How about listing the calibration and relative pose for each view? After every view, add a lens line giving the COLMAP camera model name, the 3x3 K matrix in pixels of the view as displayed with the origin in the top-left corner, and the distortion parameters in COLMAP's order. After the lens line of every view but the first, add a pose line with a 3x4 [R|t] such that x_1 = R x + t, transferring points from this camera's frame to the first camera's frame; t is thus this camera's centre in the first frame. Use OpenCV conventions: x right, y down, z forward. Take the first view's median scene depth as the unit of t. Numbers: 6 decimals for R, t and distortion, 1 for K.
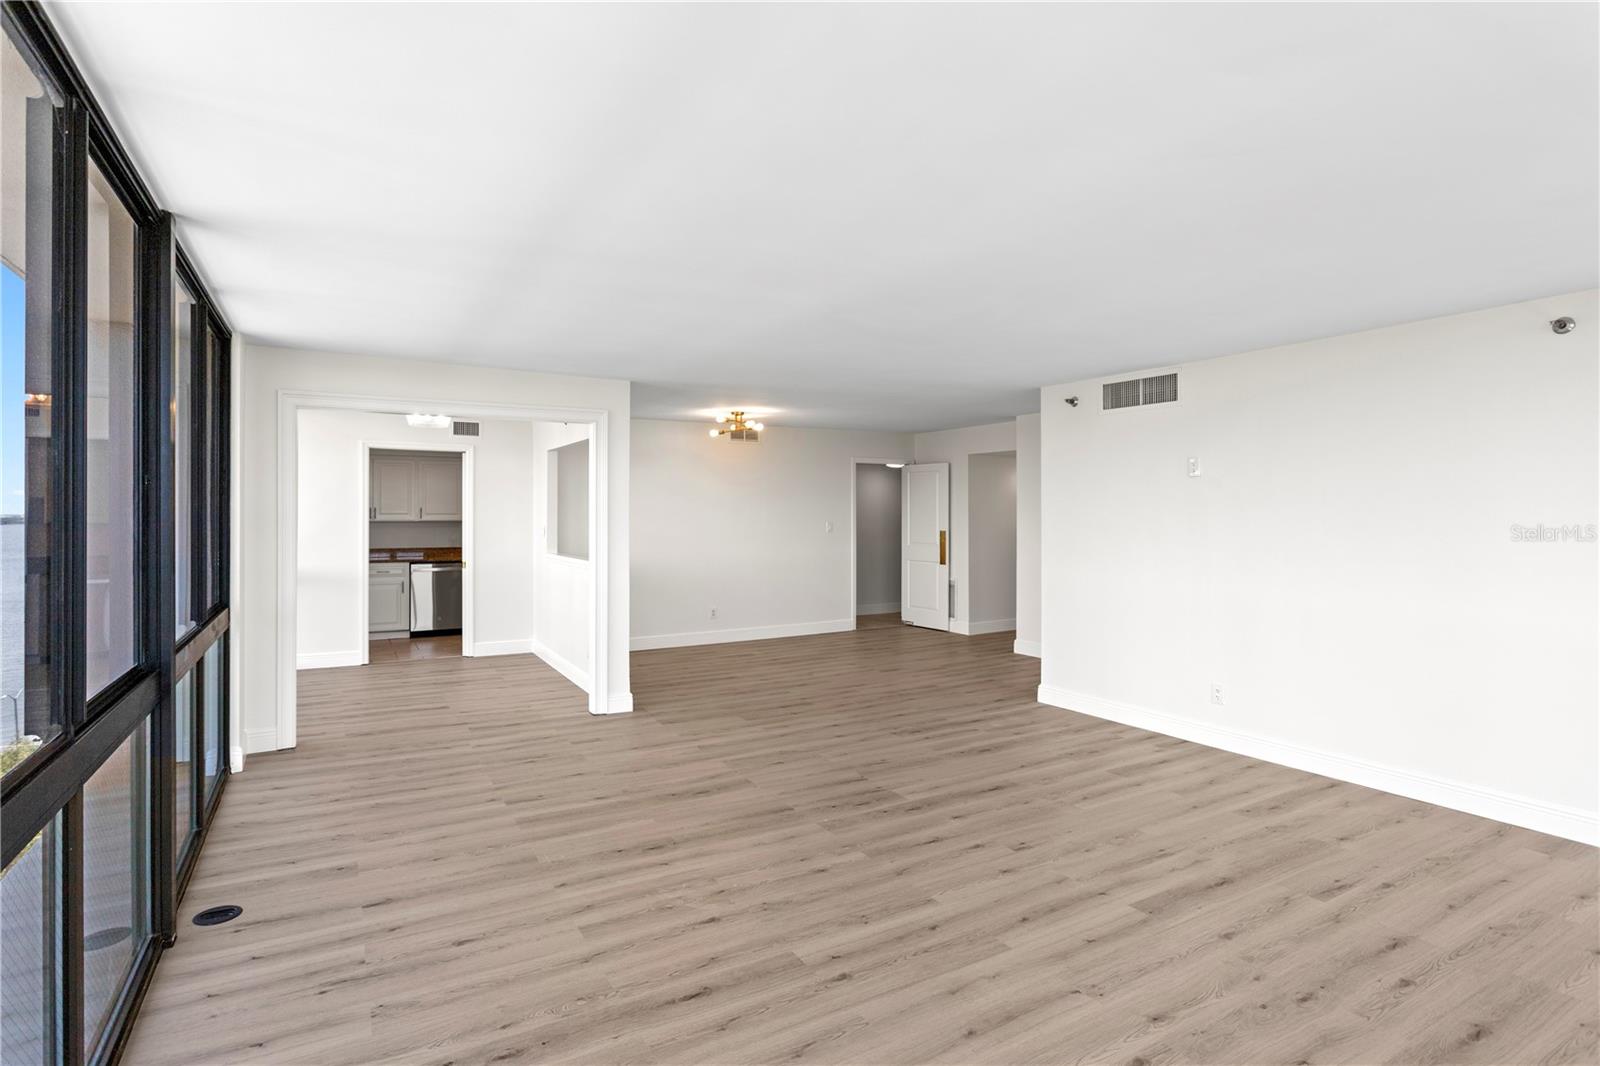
lens RADIAL K [[842.2, 0, 831.0], [0, 842.2, 513.5], [0, 0, 1]] dist [-0.030765, 0.013074]
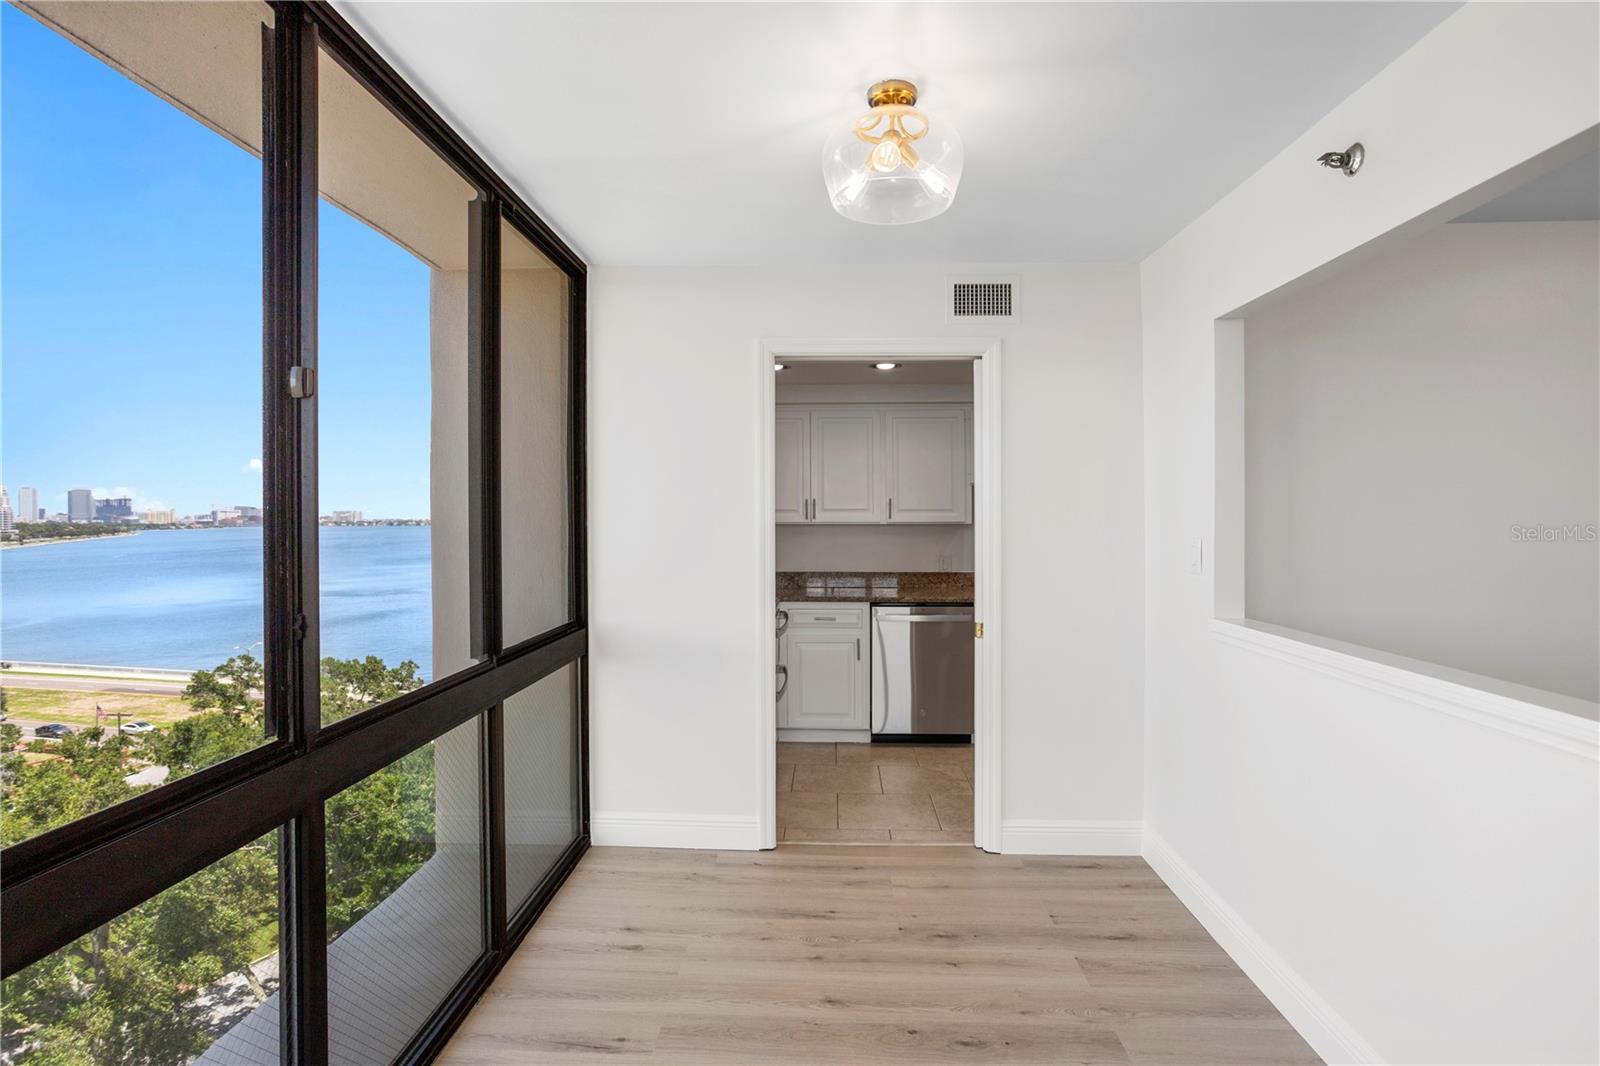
lens RADIAL K [[815.7, 0, 799.7], [0, 815.7, 522.7], [0, 0, 1]] dist [-0.039470, 0.021252]
pose [[0.832544, 0.001464, -0.553957, -0.359751], [0.003683, 0.999960, 0.008179, 0.005721], [0.553947, -0.008849, 0.832505, 0.767226]]
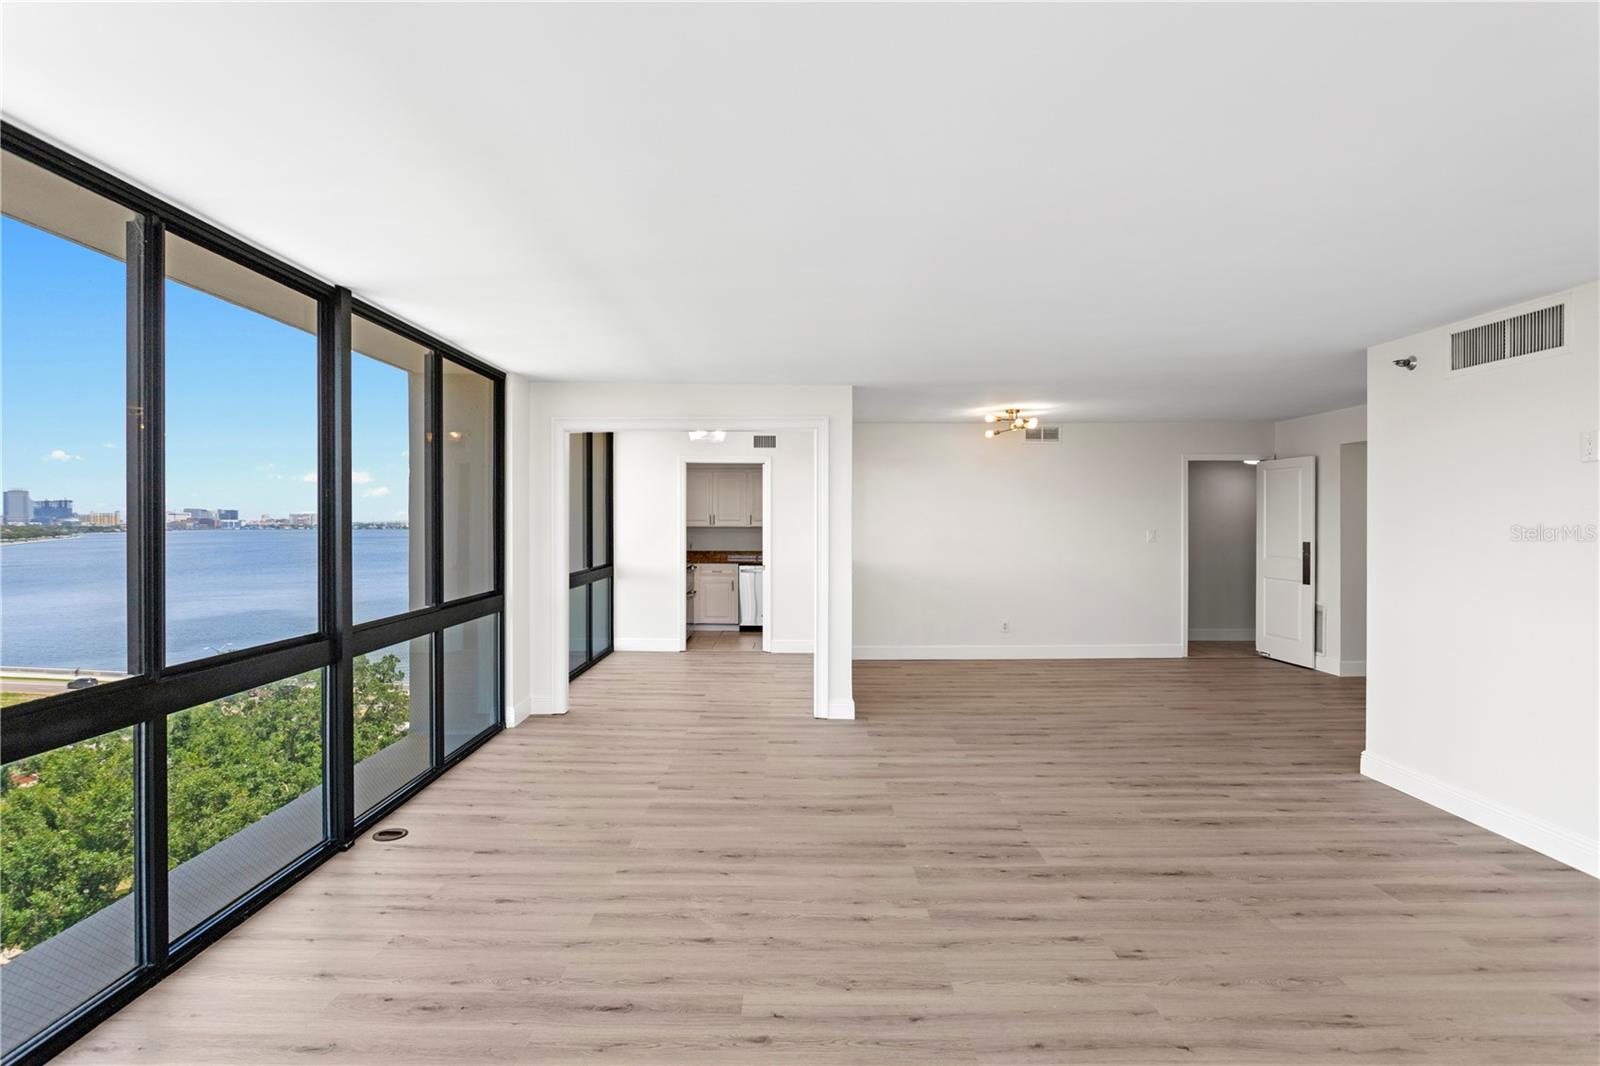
lens RADIAL K [[843.5, 0, 795.3], [0, 843.5, 533.7], [0, 0, 1]] dist [-0.024842, 0.012013]
pose [[0.849385, 0.008606, -0.527703, 0.216712], [-0.001051, 0.999893, 0.014615, 0.002282], [0.527773, -0.011859, 0.849303, 0.115832]]
